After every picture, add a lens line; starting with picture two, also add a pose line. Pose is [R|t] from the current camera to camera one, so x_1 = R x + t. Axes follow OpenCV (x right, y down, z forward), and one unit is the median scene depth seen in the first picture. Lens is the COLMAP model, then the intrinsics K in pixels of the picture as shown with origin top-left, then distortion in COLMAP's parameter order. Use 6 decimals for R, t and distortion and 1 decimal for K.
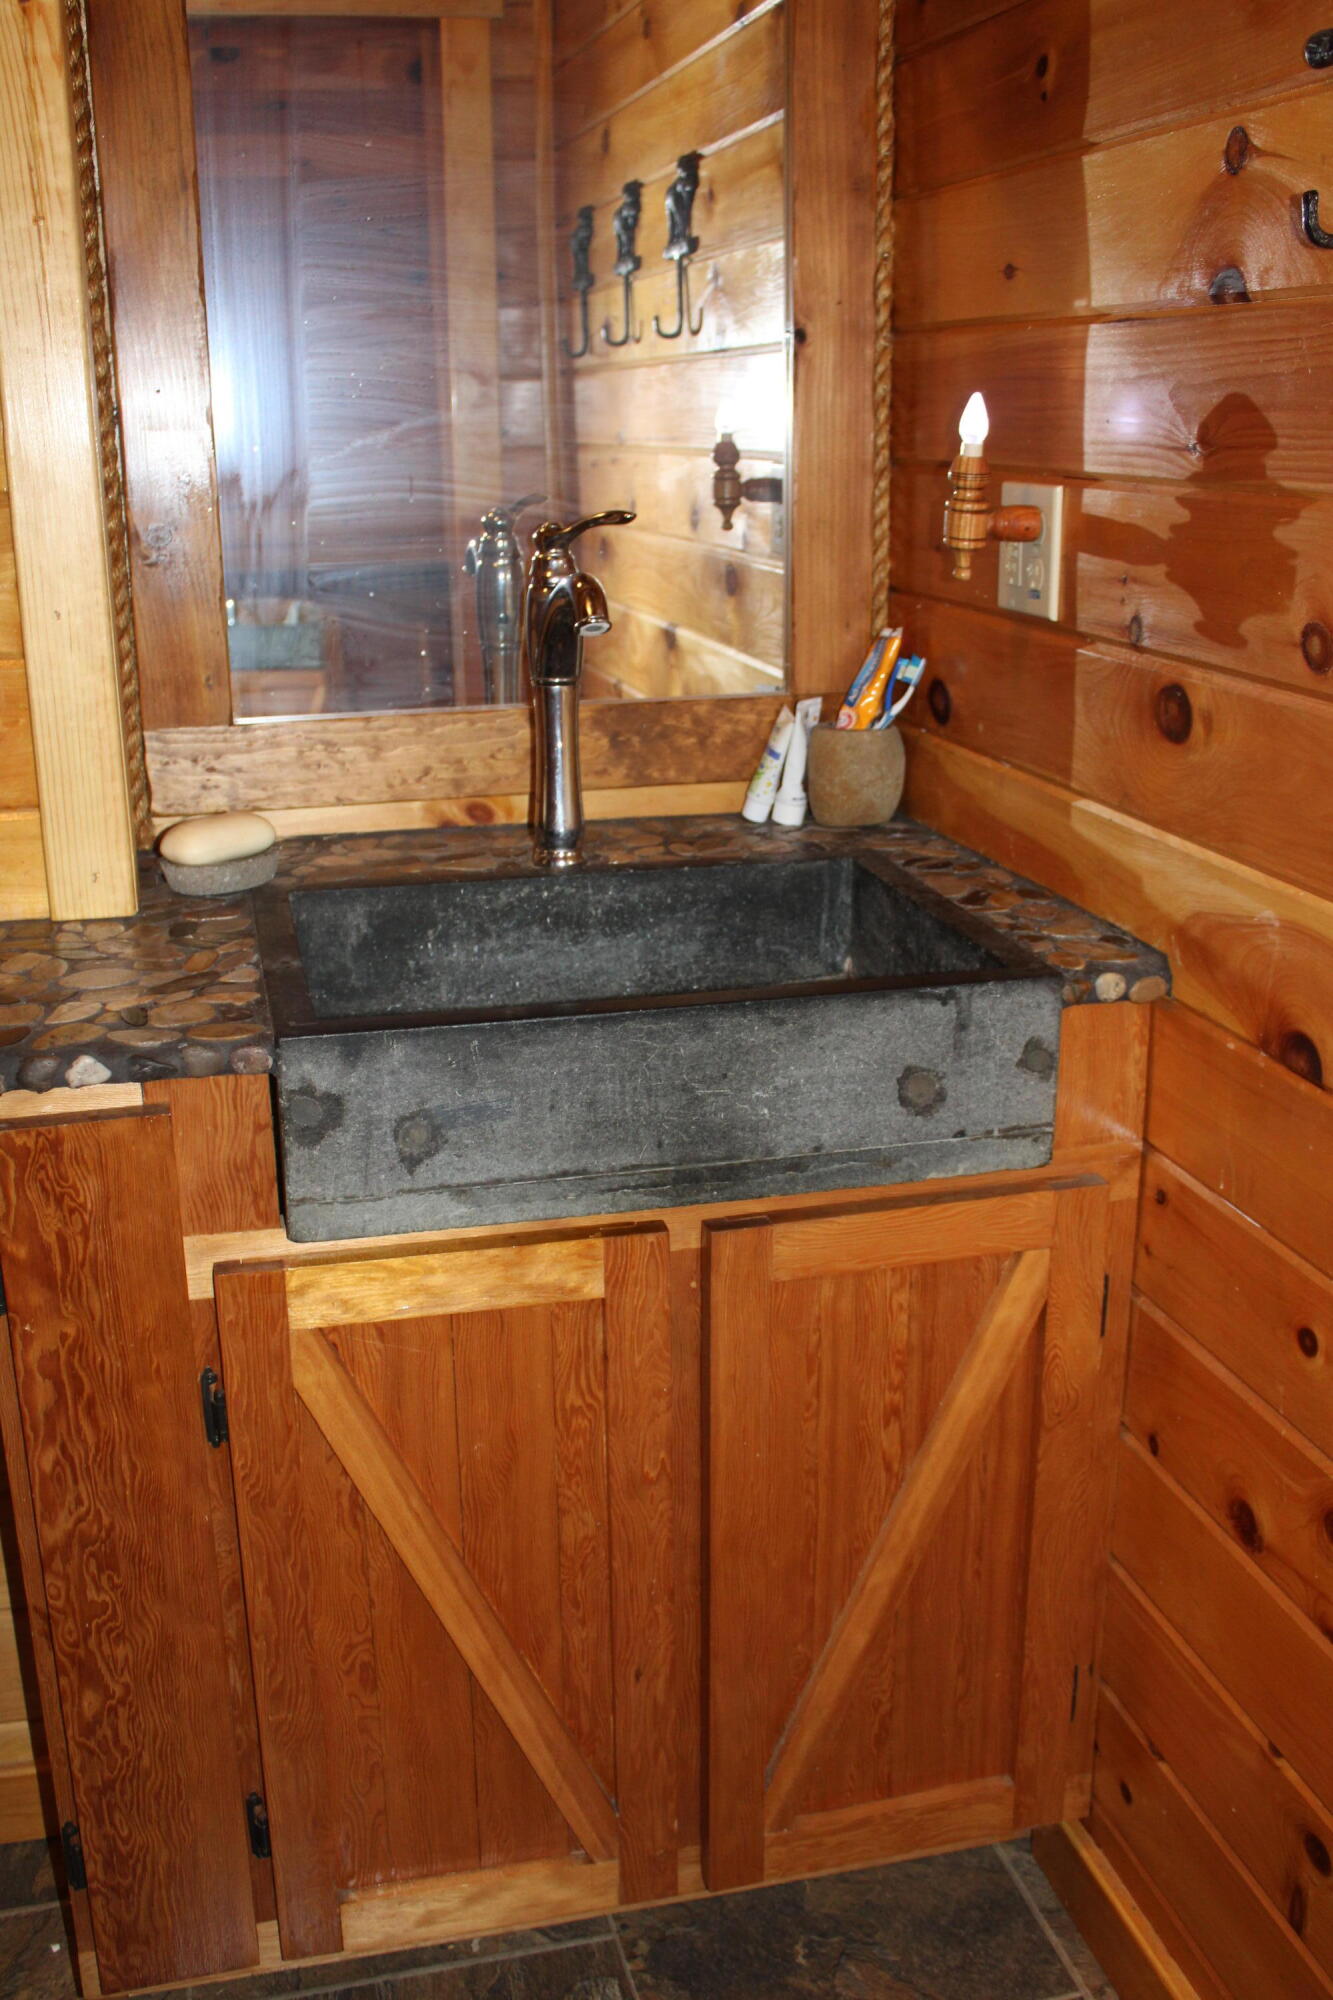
lens RADIAL K [[1888.1, 0, 666.5], [0, 1888.1, 1000.0], [0, 0, 1]] dist [-0.189040, 0.161441]
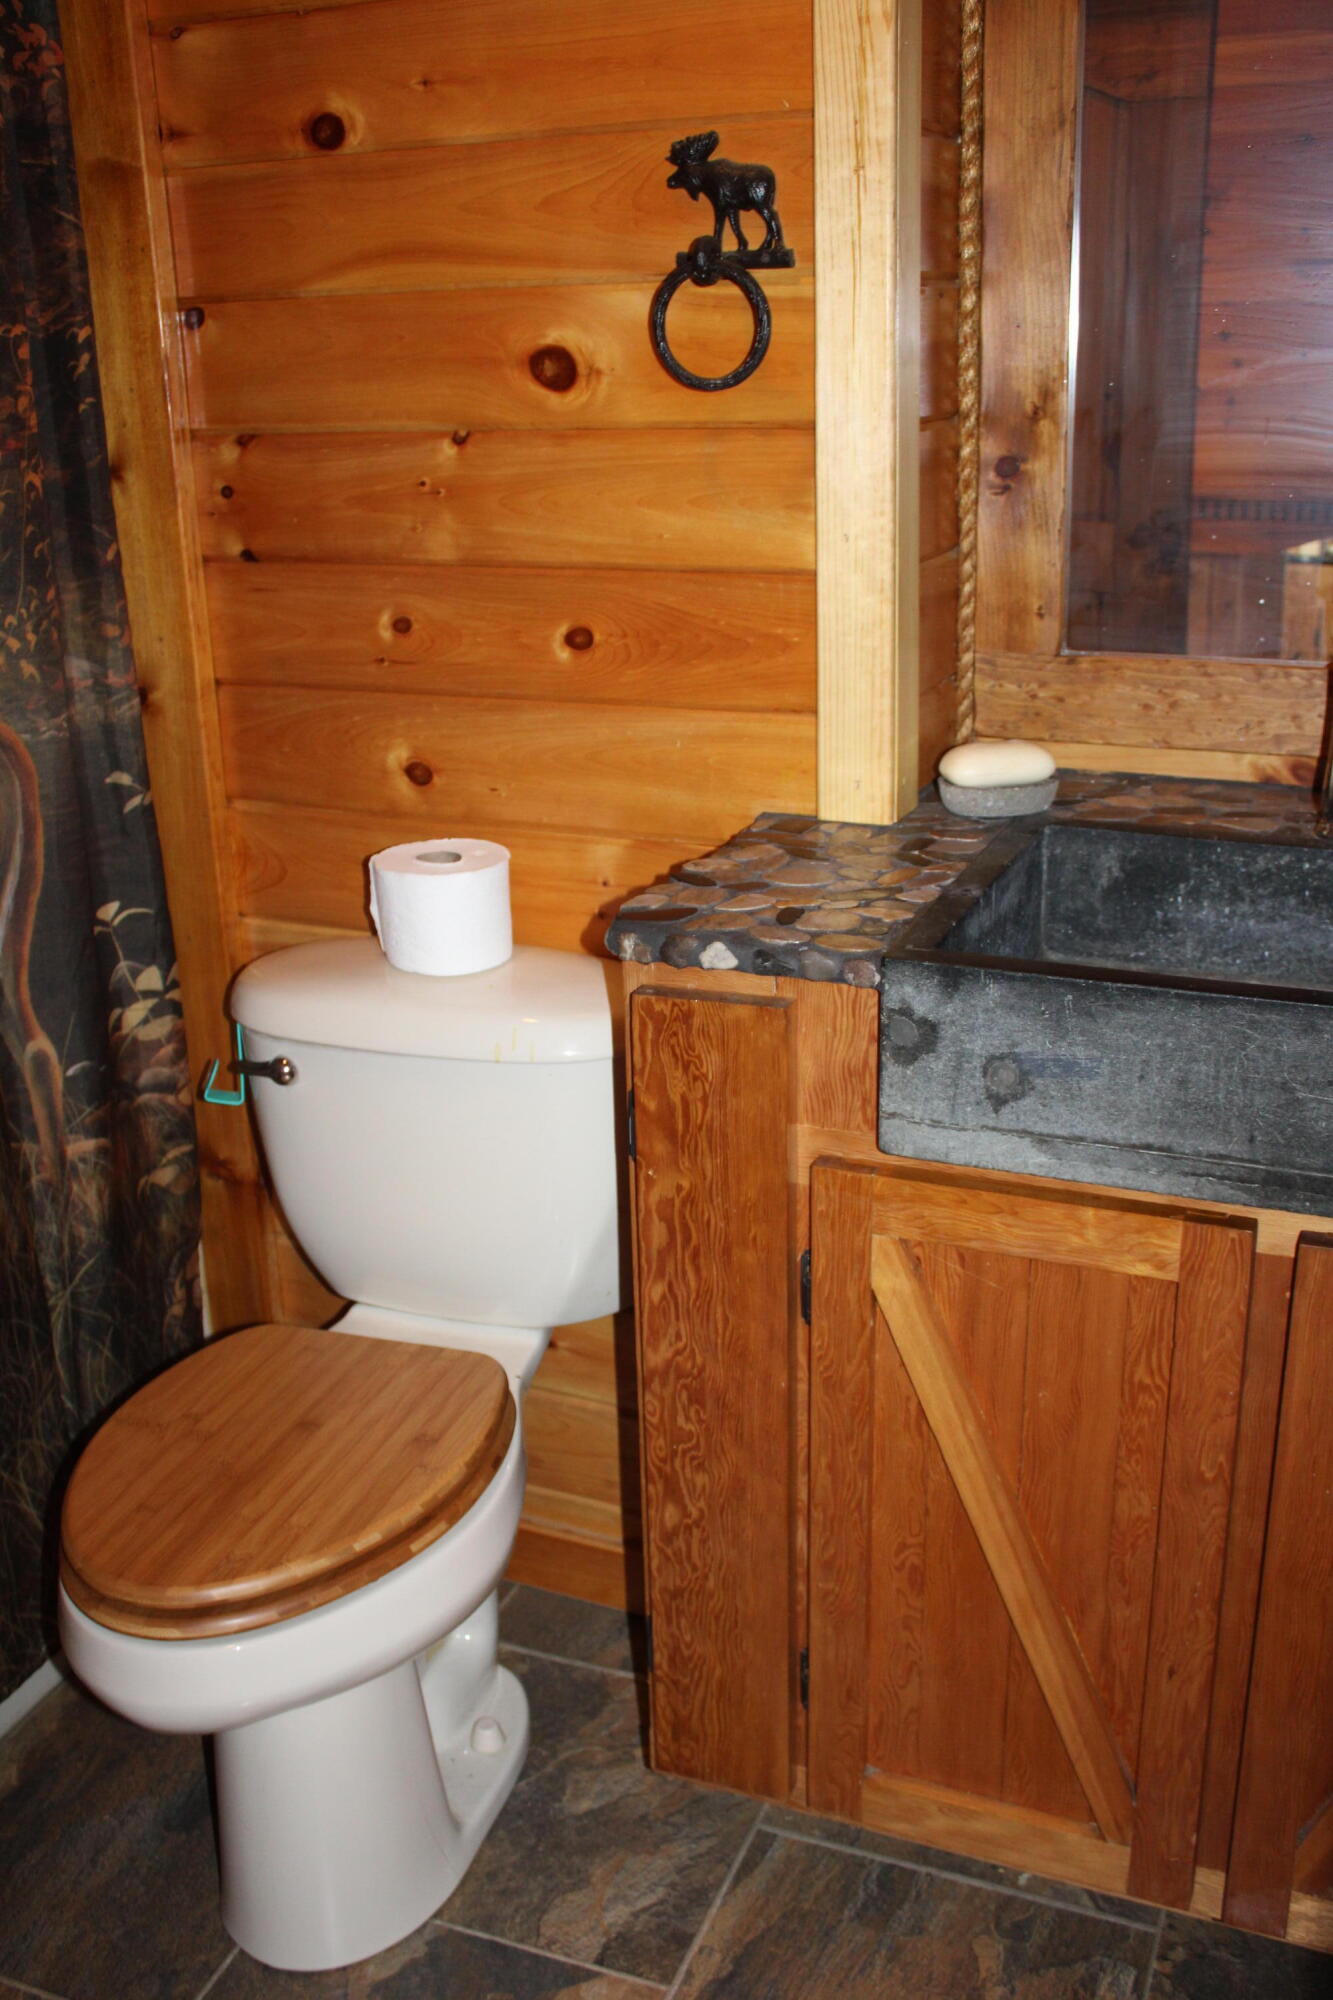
lens RADIAL K [[1888.1, 0, 666.5], [0, 1888.1, 1000.0], [0, 0, 1]] dist [-0.189040, 0.161441]
pose [[0.791938, 0.185258, -0.581819, 0.290544], [-0.157047, 0.982605, 0.099109, -0.038523], [0.590059, 0.012885, 0.807257, 0.068613]]
